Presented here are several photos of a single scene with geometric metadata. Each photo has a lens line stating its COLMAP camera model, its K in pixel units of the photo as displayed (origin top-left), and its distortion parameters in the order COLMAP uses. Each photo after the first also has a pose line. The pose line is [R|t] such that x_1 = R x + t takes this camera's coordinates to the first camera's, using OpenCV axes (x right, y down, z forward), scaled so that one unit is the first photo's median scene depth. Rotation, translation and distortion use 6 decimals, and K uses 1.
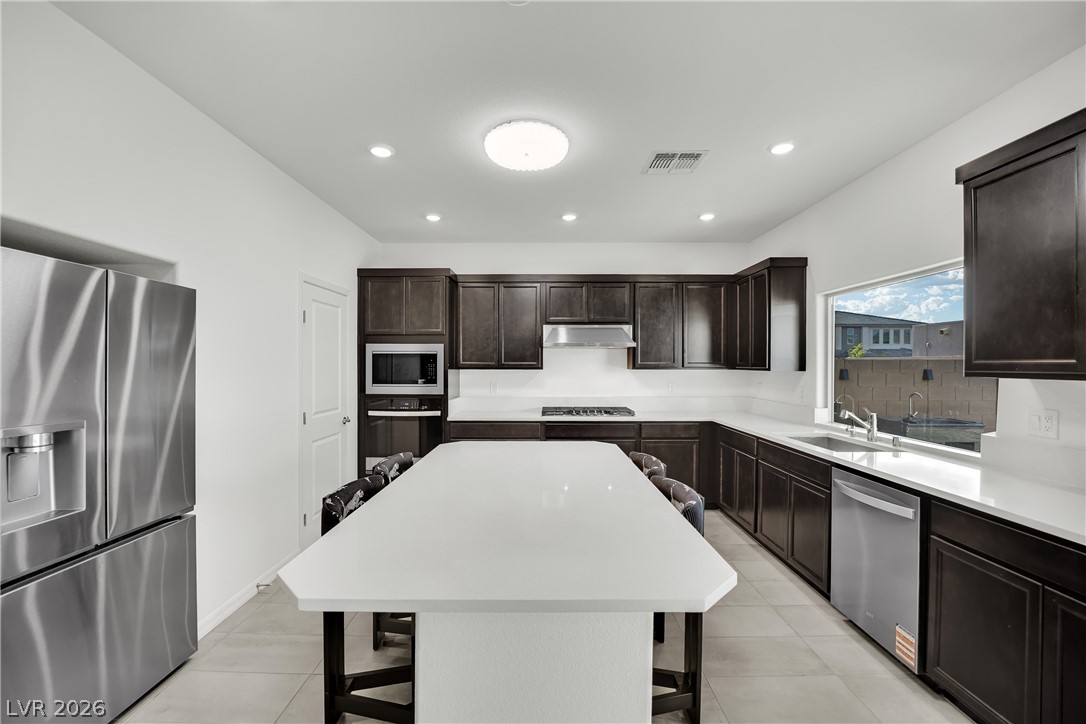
lens RADIAL K [[447.5, 0, 543.0], [0, 447.5, 362.0], [0, 0, 1]] dist [-0.002069, 0.000031]
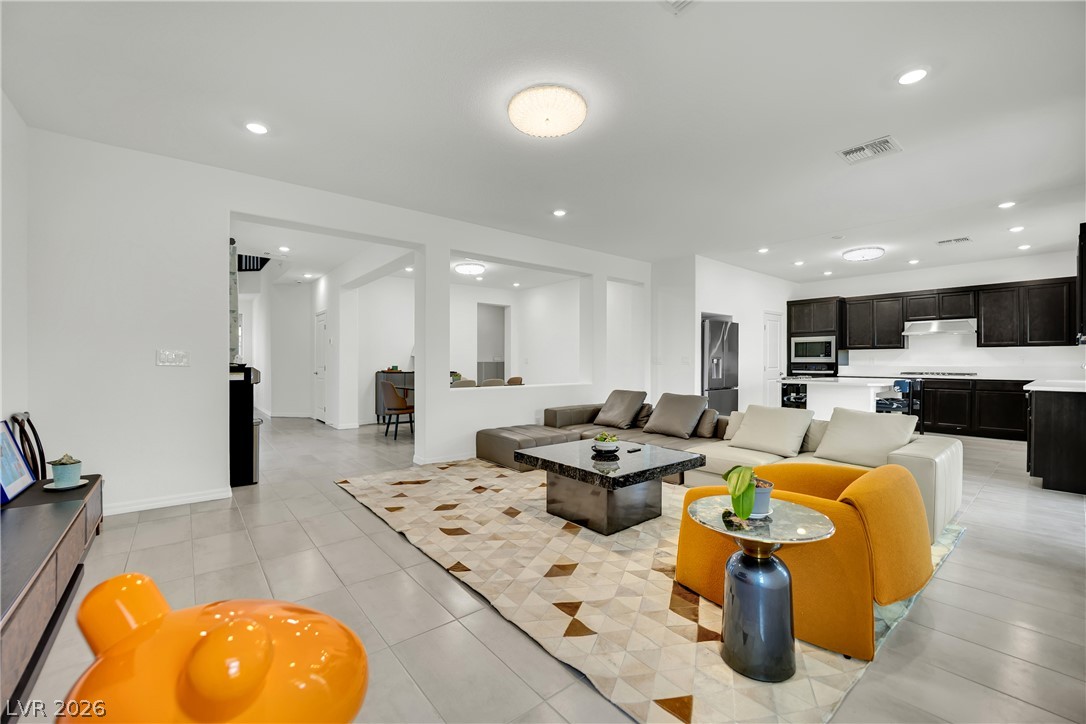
lens RADIAL K [[450.6, 0, 532.5], [0, 450.6, 360.2], [0, 0, 1]] dist [-0.003593, -0.000768]
pose [[0.638644, -0.003198, -0.769495, 0.433409], [0.006351, 0.999979, 0.001115, 0.052873], [0.769476, -0.005600, 0.638651, -1.230927]]
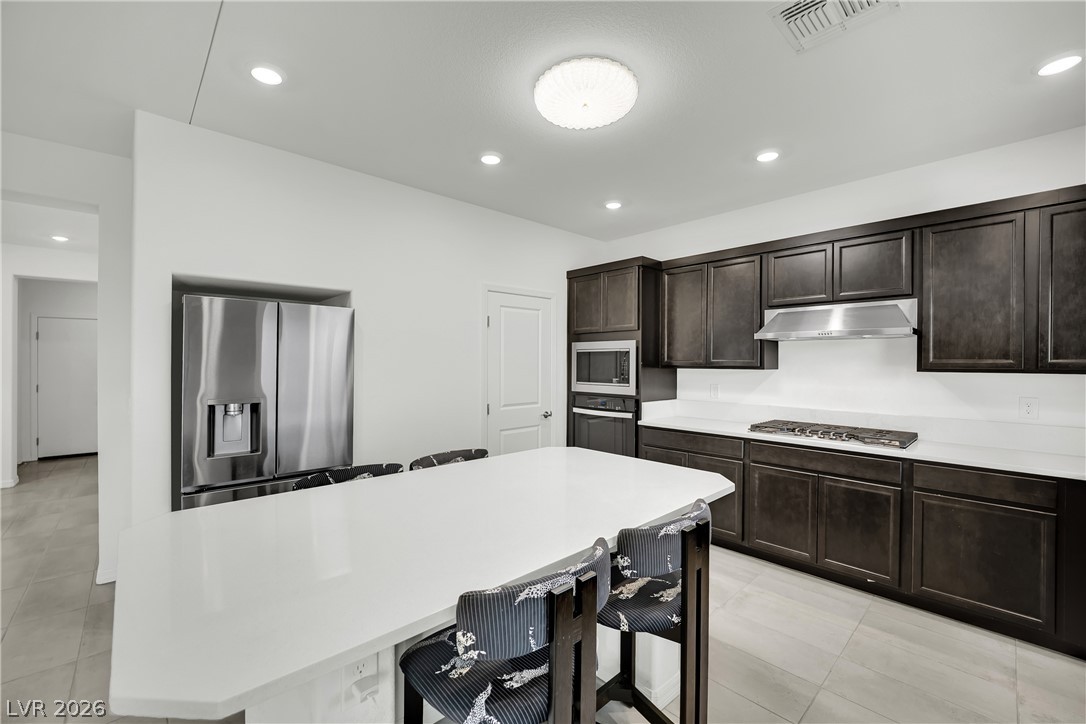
lens RADIAL K [[450.6, 0, 532.5], [0, 450.6, 360.2], [0, 0, 1]] dist [-0.003593, -0.000768]
pose [[0.684471, -0.001081, -0.729039, 0.302039], [0.003406, 0.999993, 0.001715, -0.001837], [0.729032, -0.003657, 0.684470, 0.217104]]
